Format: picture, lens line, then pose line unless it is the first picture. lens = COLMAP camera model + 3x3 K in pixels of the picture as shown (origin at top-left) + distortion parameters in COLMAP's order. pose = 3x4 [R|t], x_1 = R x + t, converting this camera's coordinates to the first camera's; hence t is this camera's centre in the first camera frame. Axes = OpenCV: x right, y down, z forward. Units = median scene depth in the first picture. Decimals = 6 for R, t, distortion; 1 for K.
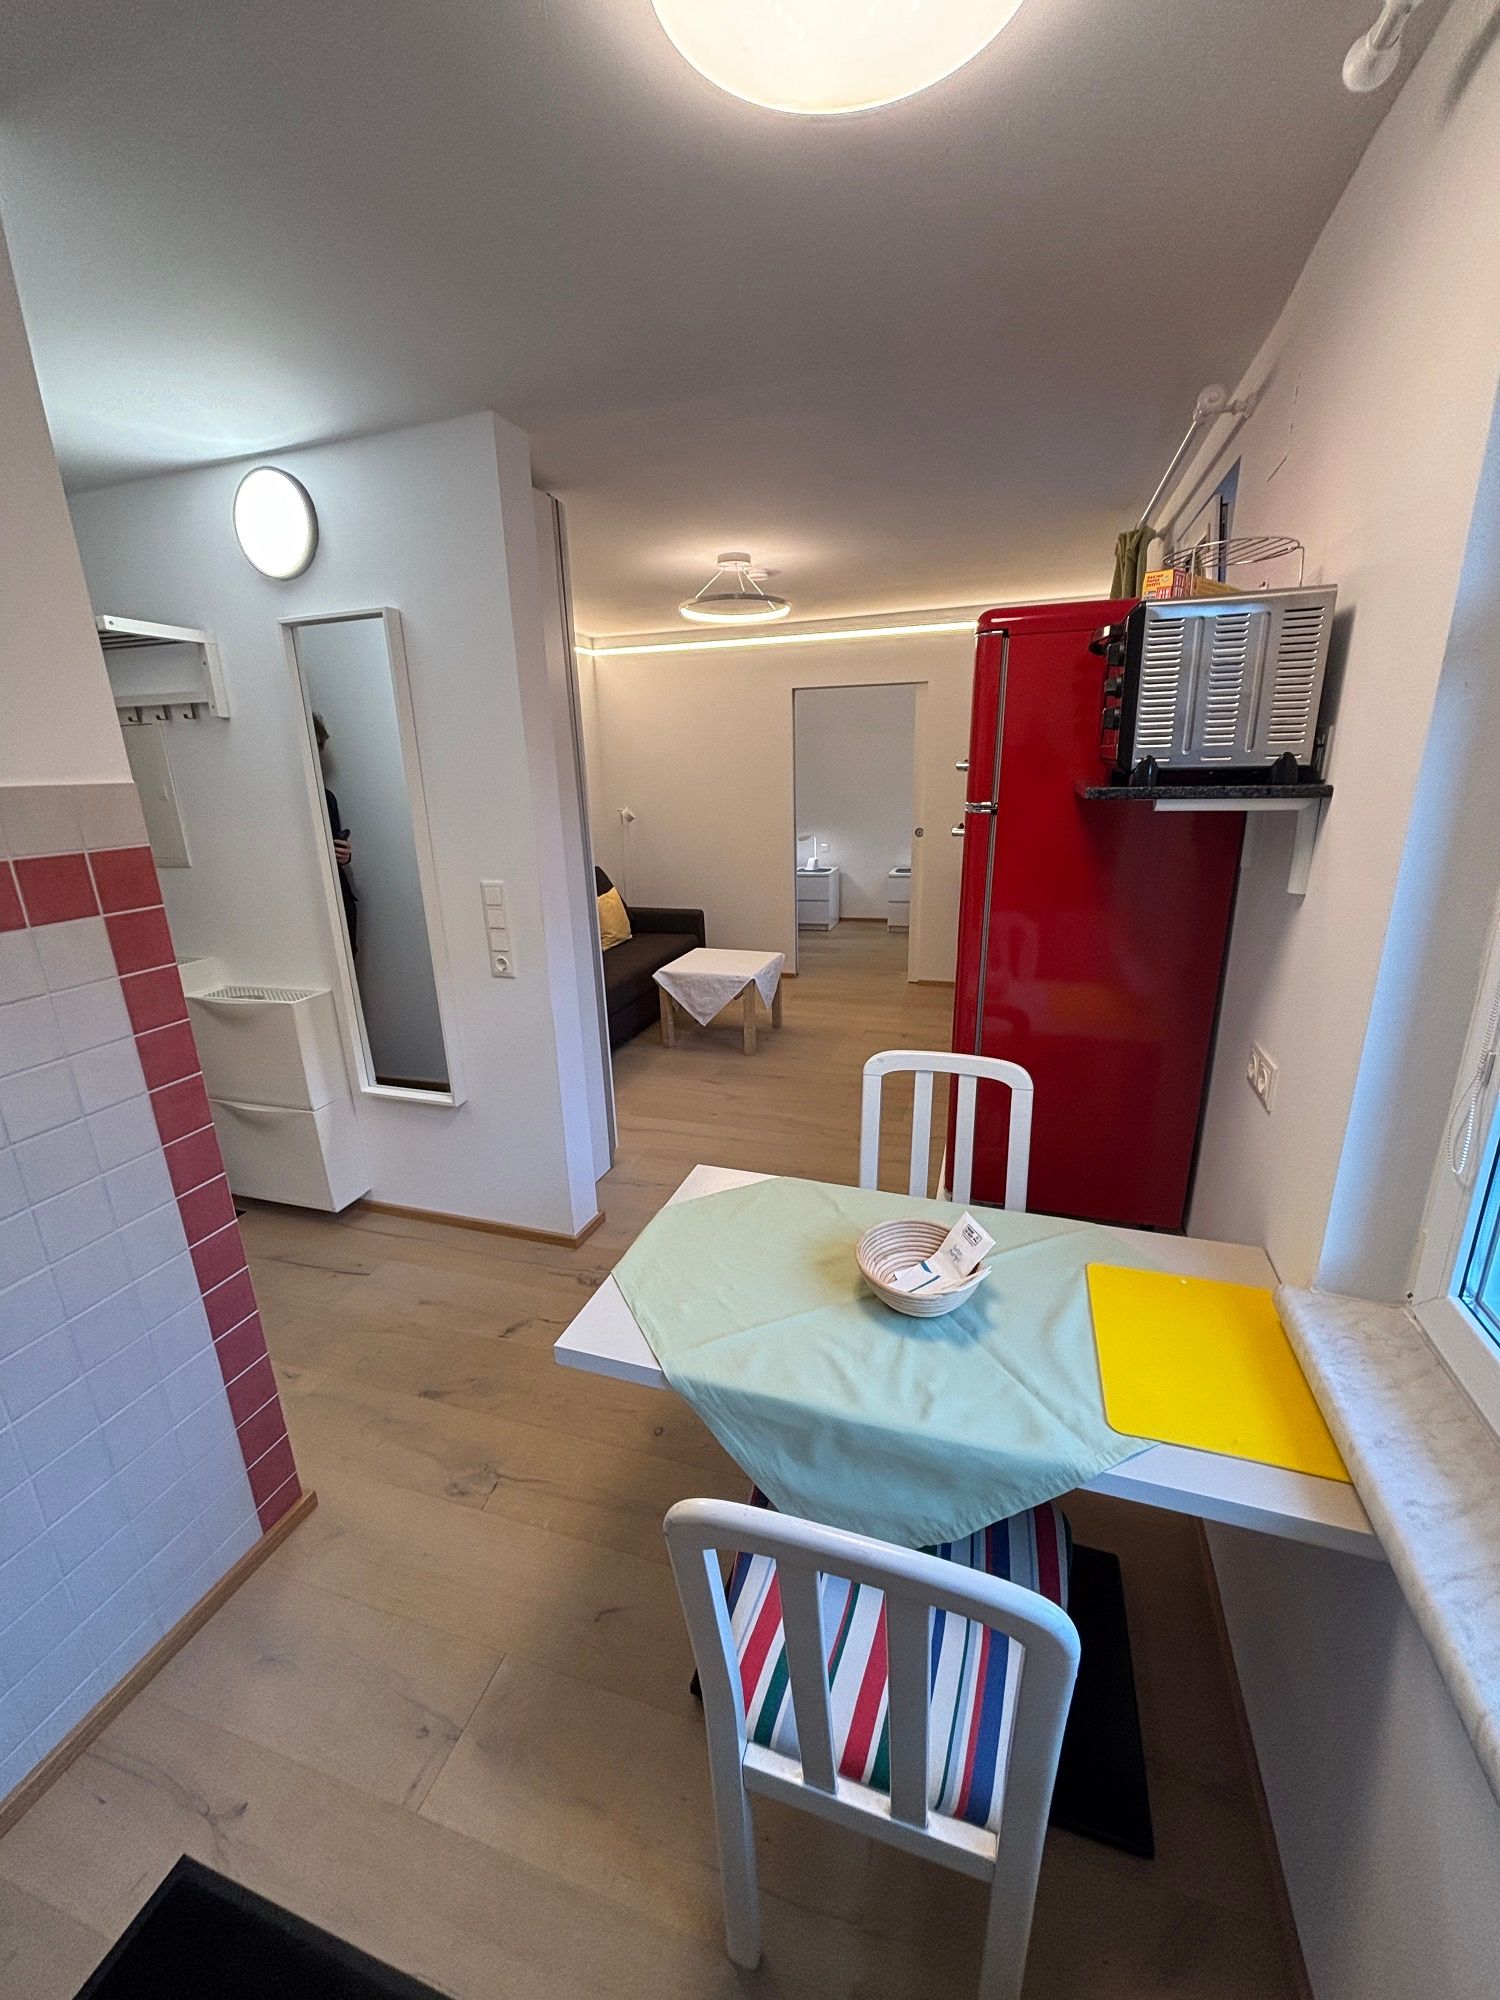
lens RADIAL K [[793.9, 0, 750.0], [0, 793.9, 1000.0], [0, 0, 1]] dist [-0.000501, -0.000087]
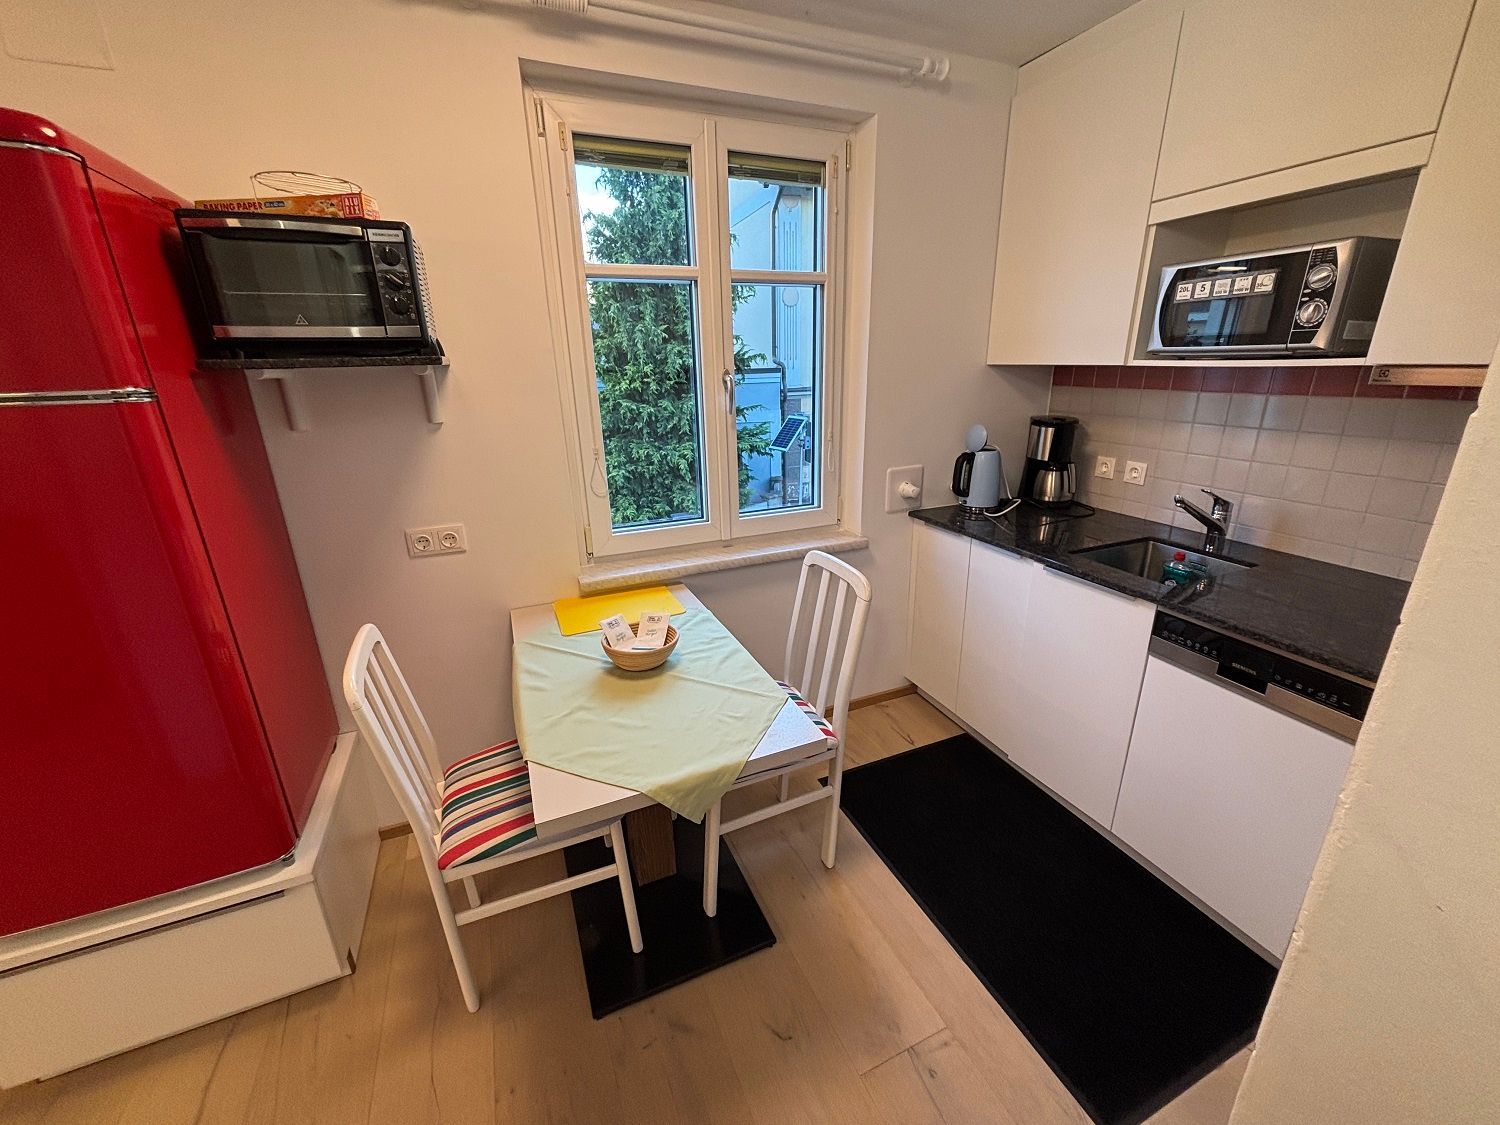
lens RADIAL K [[604.8, 0, 760.6], [0, 604.8, 561.0], [0, 0, 1]] dist [-0.000701, -0.000276]
pose [[-0.666383, -0.198258, 0.718768, -0.824643], [0.247790, 0.850322, 0.464276, -0.331987], [-0.703231, 0.487489, -0.517514, 1.397680]]
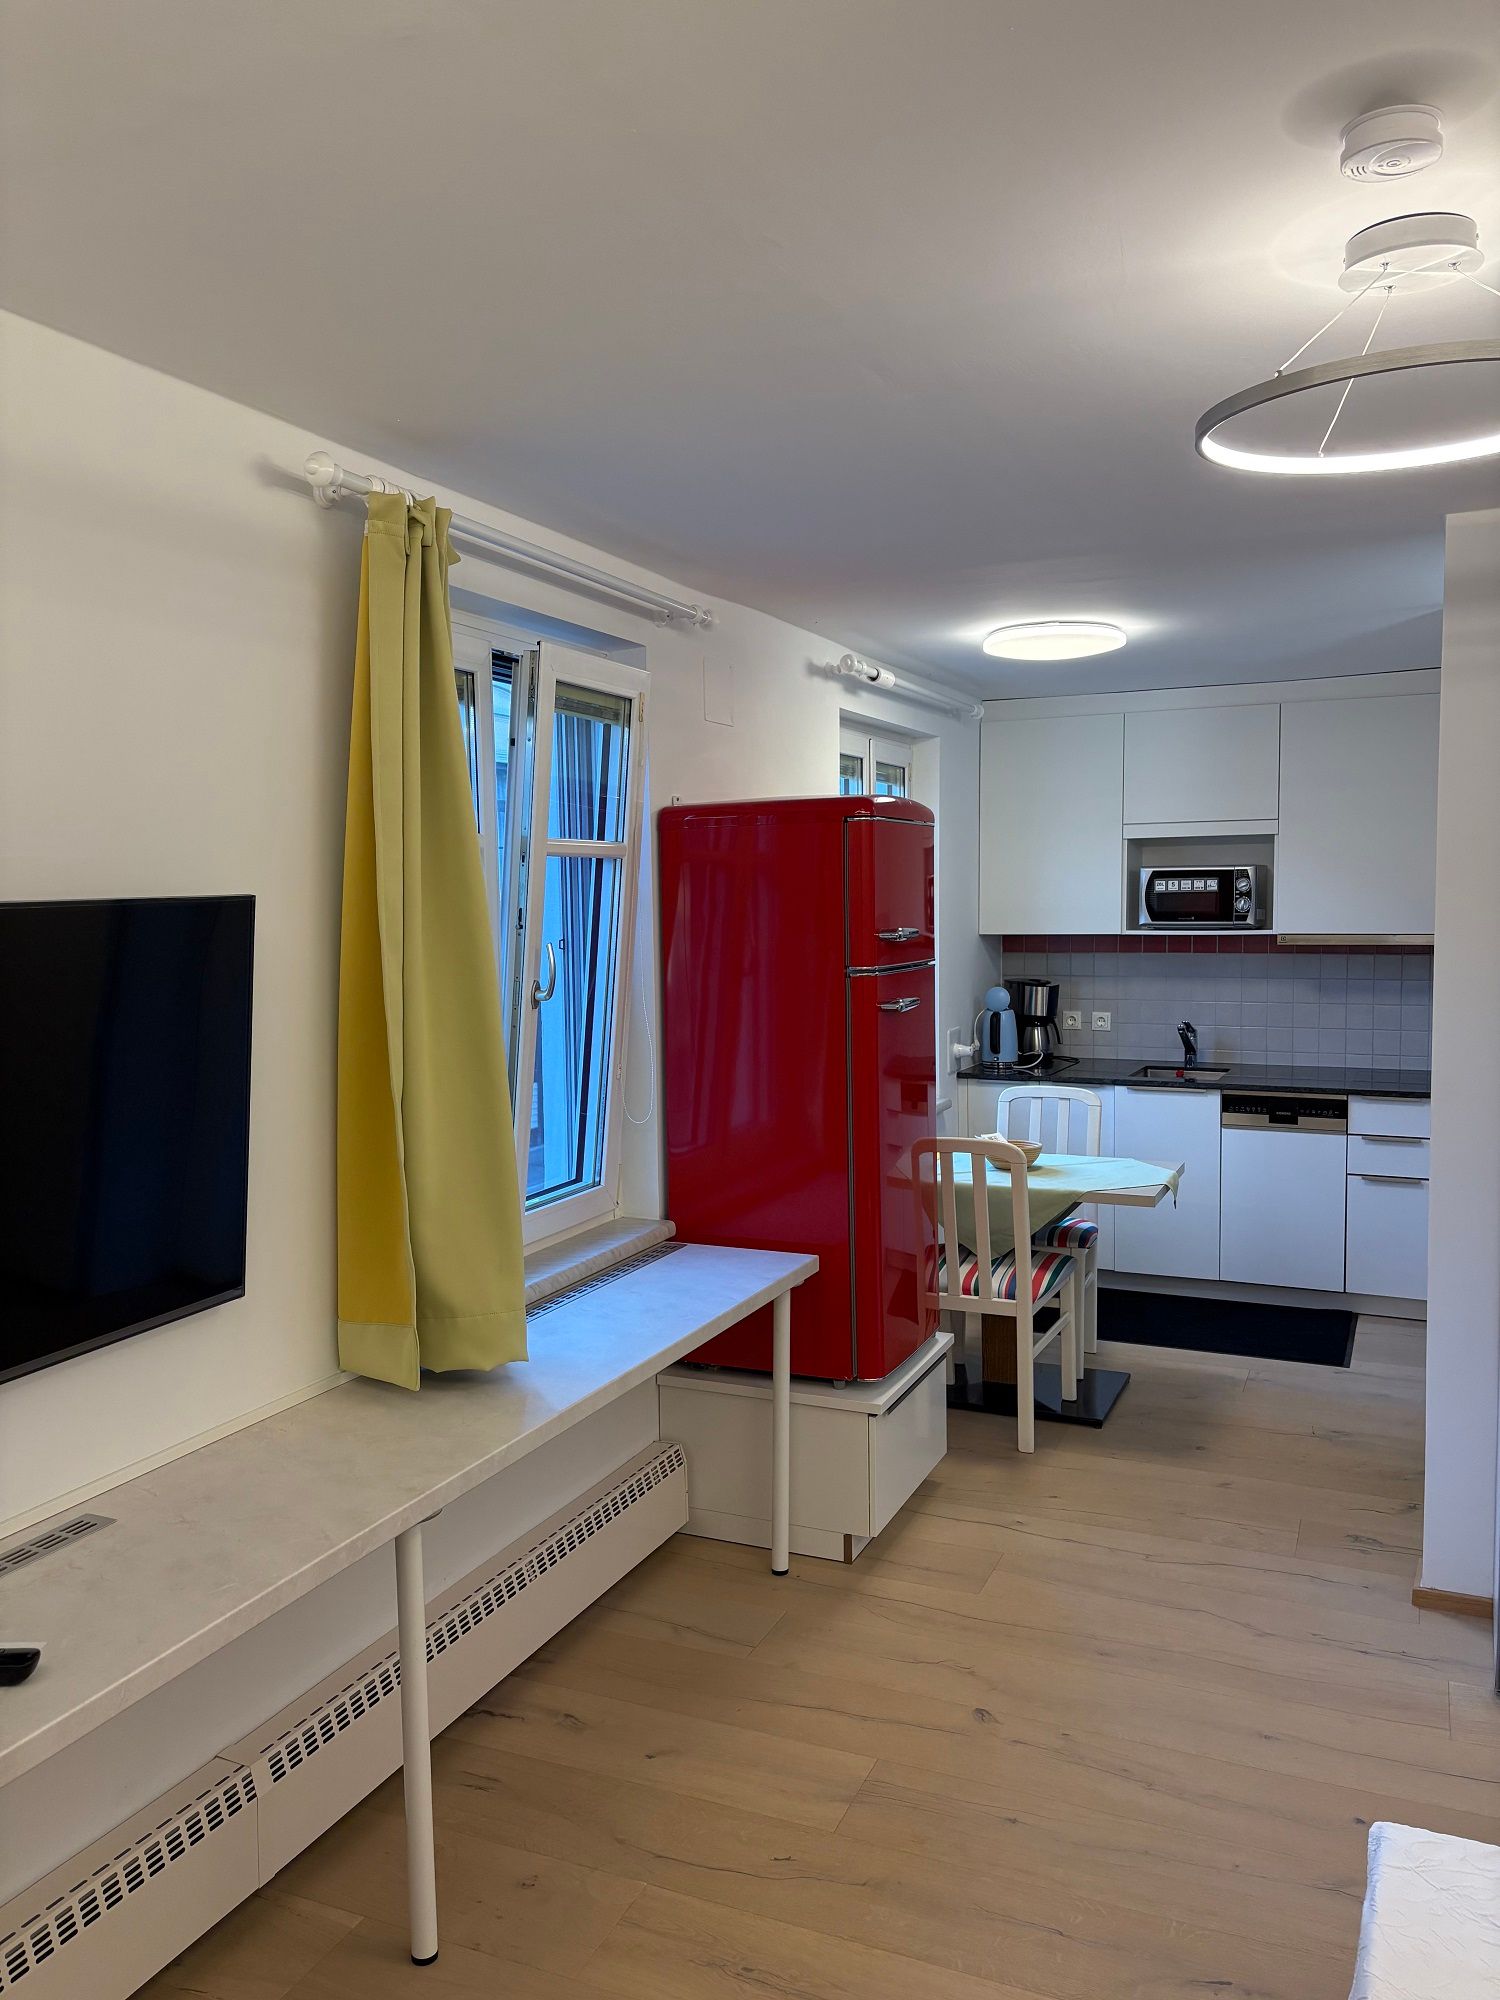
lens RADIAL K [[1475.7, 0, 750.0], [0, 1475.7, 1000.0], [0, 0, 1]] dist [0.068735, -0.099738]
pose [[-0.993330, 0.029878, 0.111366, 0.451990], [0.067092, 0.935277, 0.347499, -1.415573], [-0.093776, 0.352653, -0.931043, 4.526262]]
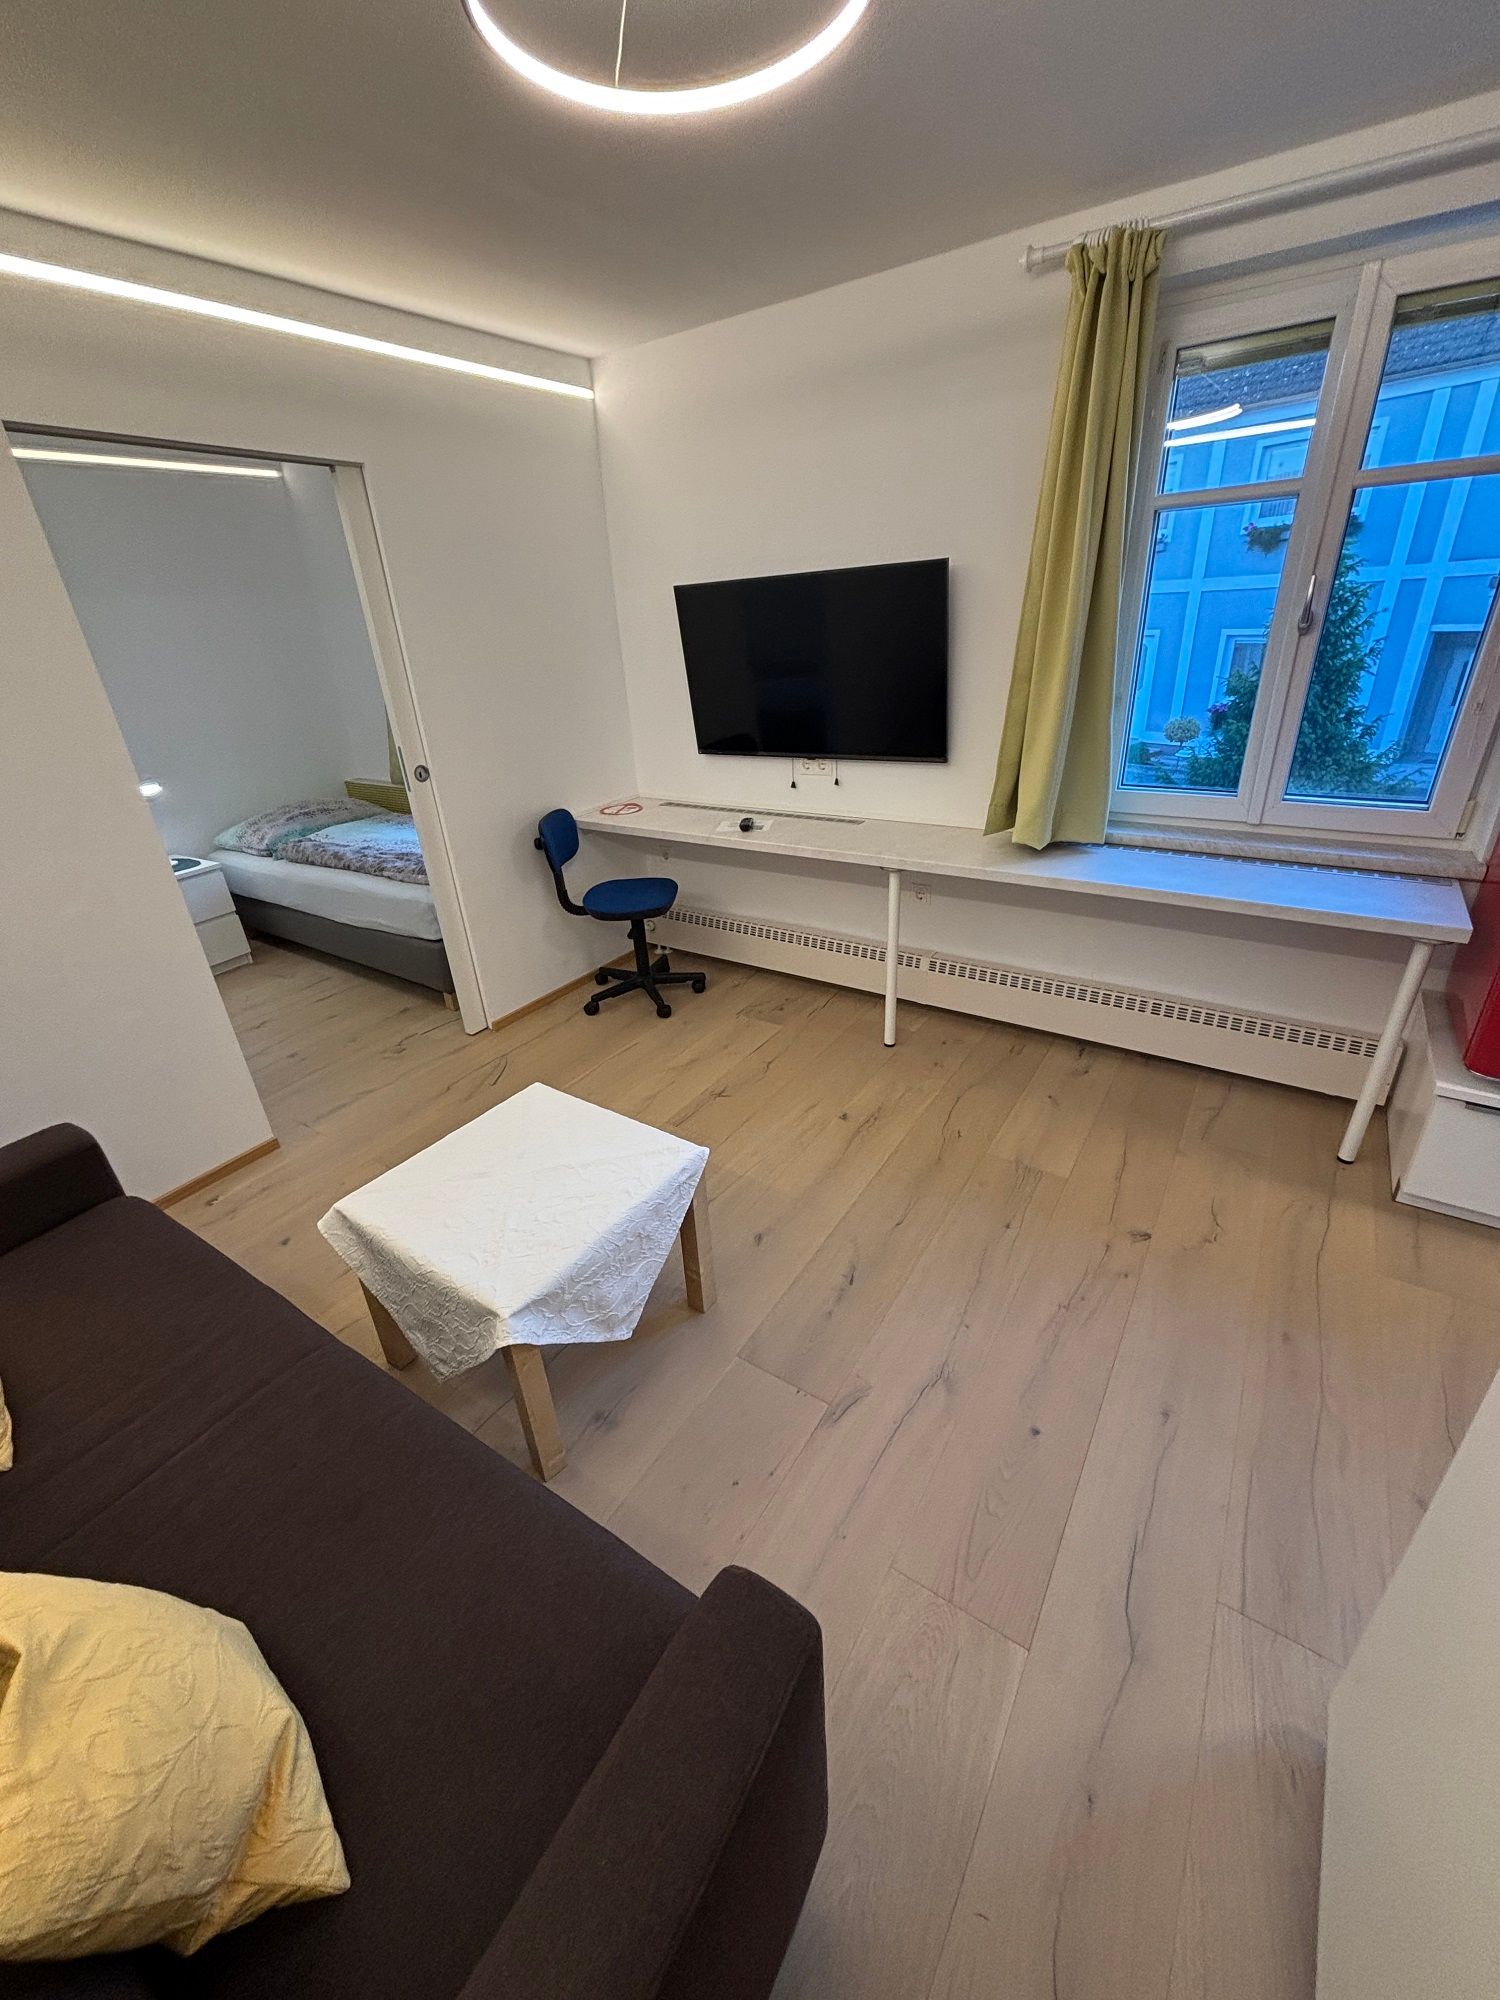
lens RADIAL K [[806.3, 0, 750.0], [0, 806.3, 1000.0], [0, 0, 1]] dist [-0.000701, -0.000276]
pose [[0.269638, -0.414148, 0.869354, -1.201129], [0.319728, 0.890080, 0.324856, -0.720138], [-0.908333, 0.190363, 0.372414, 2.601576]]
